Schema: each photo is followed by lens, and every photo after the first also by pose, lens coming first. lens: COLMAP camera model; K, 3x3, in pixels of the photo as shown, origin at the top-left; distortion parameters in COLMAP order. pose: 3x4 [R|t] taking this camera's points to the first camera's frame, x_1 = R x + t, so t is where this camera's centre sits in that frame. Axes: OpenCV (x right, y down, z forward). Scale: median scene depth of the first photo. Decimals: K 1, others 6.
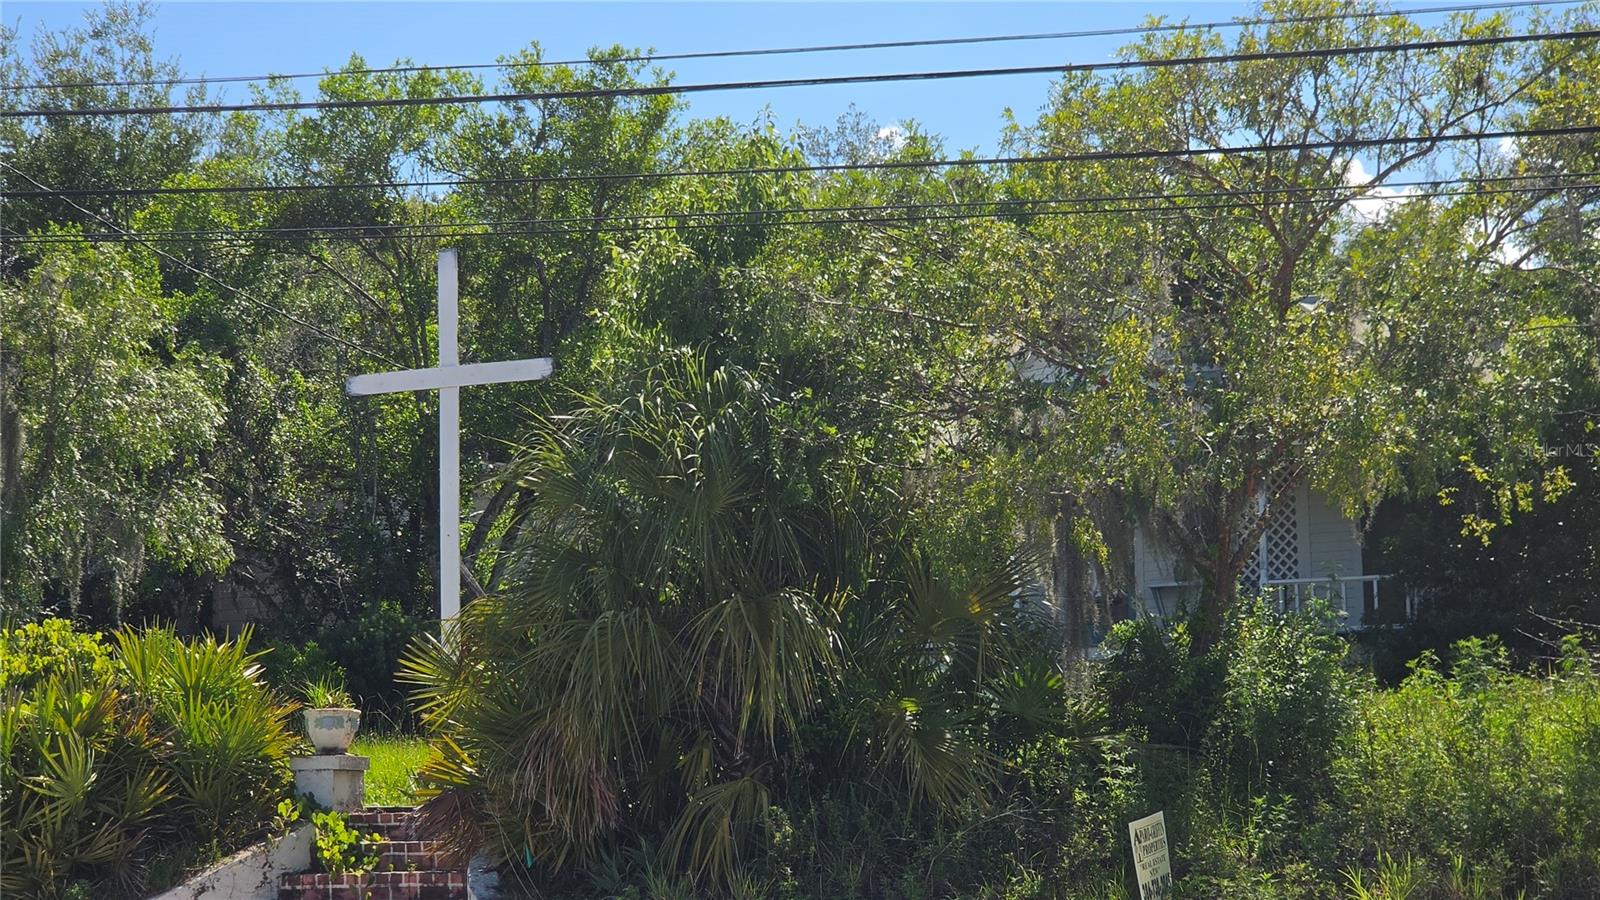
lens RADIAL K [[3191.5, 0, 797.1], [0, 3191.5, 449.0], [0, 0, 1]] dist [-0.046509, 0.000000]
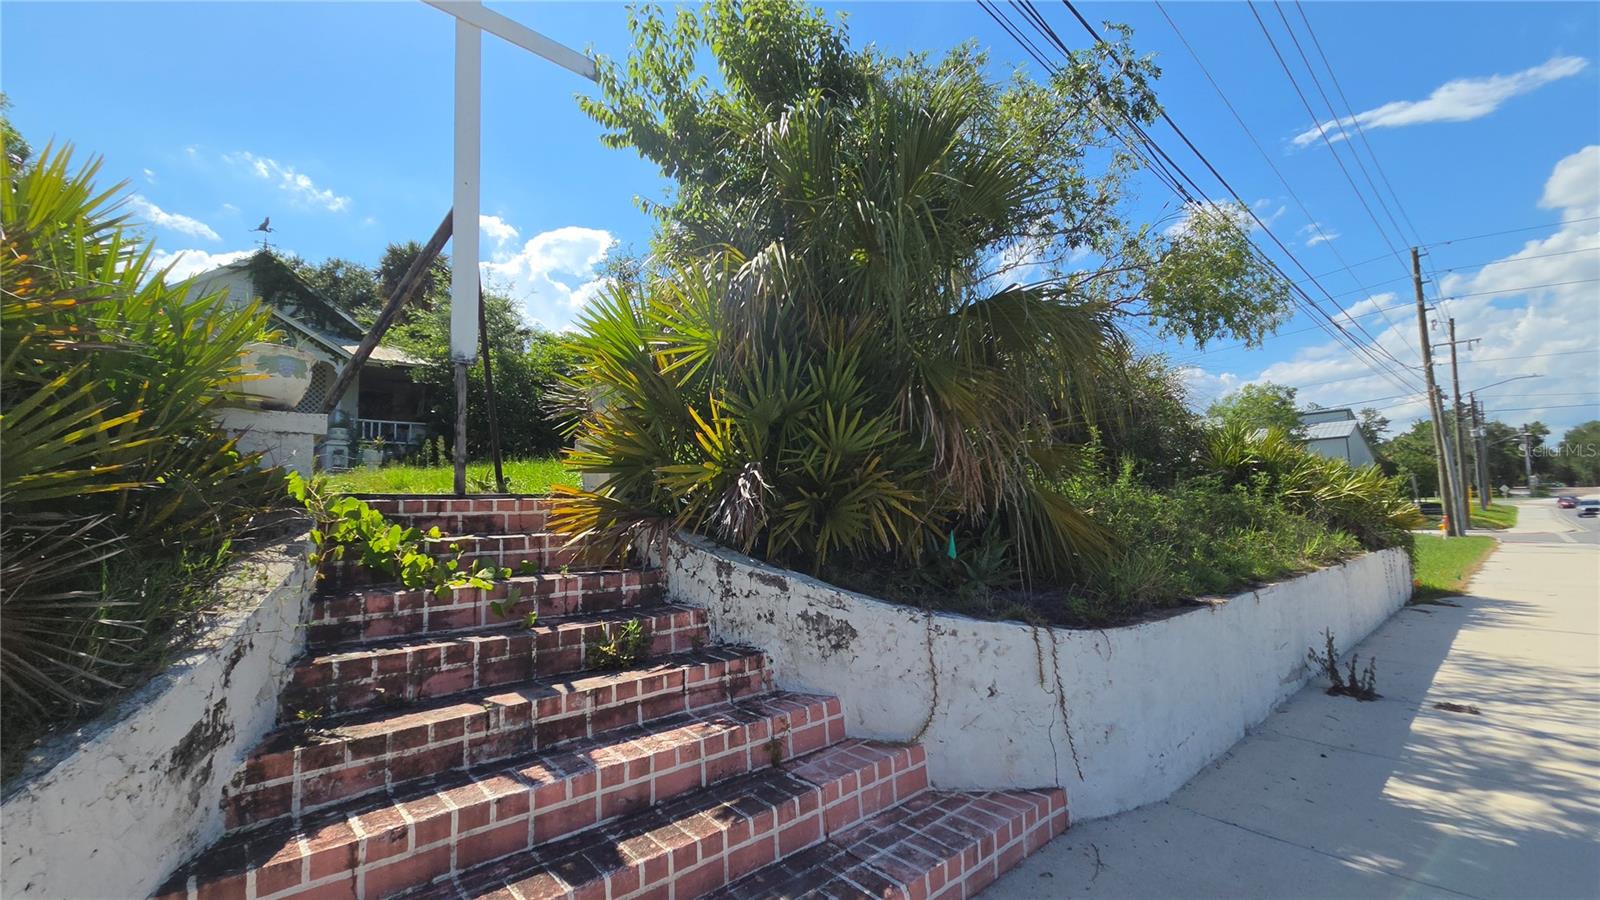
lens RADIAL K [[643.2, 0, 803.3], [0, 643.2, 451.9], [0, 0, 1]] dist [0.017940, -0.009800]
pose [[0.408694, 0.096598, 0.907545, -0.231640], [-0.092780, 0.993629, -0.063979, 0.105518], [-0.907943, -0.058054, 0.415053, 0.865194]]
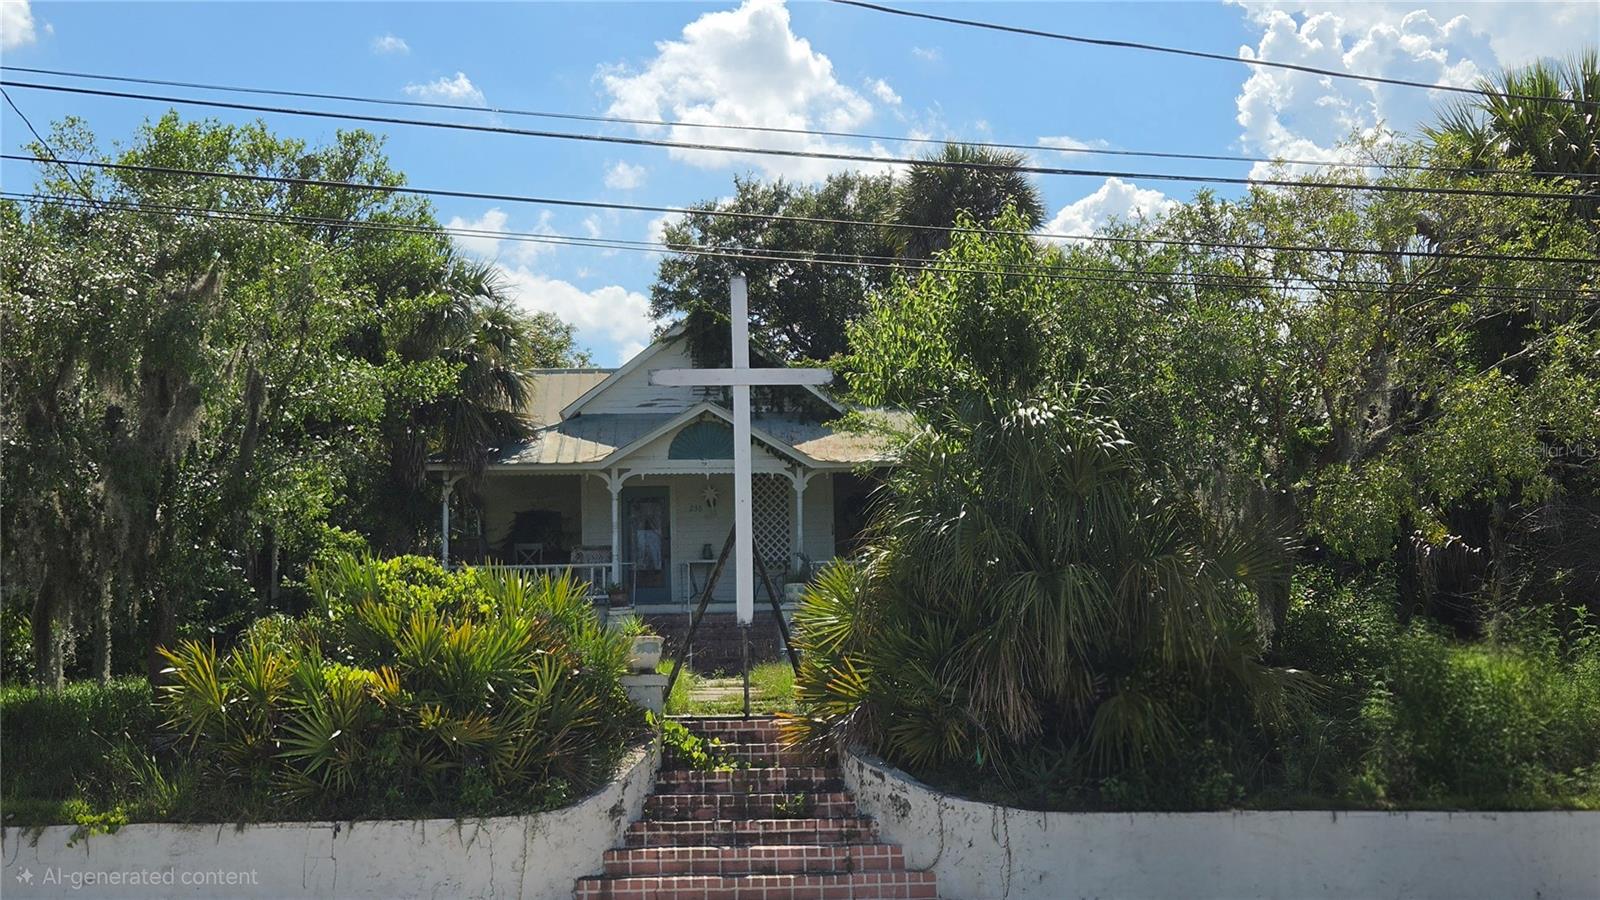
lens RADIAL K [[2146.6, 0, 827.6], [0, 2146.6, 416.5], [0, 0, 1]] dist [0.090777, 0.000000]
pose [[0.891668, 0.069277, 0.447357, -0.477186], [-0.053978, 0.997441, -0.046872, 0.032758], [-0.449459, 0.017646, 0.893126, 0.229332]]
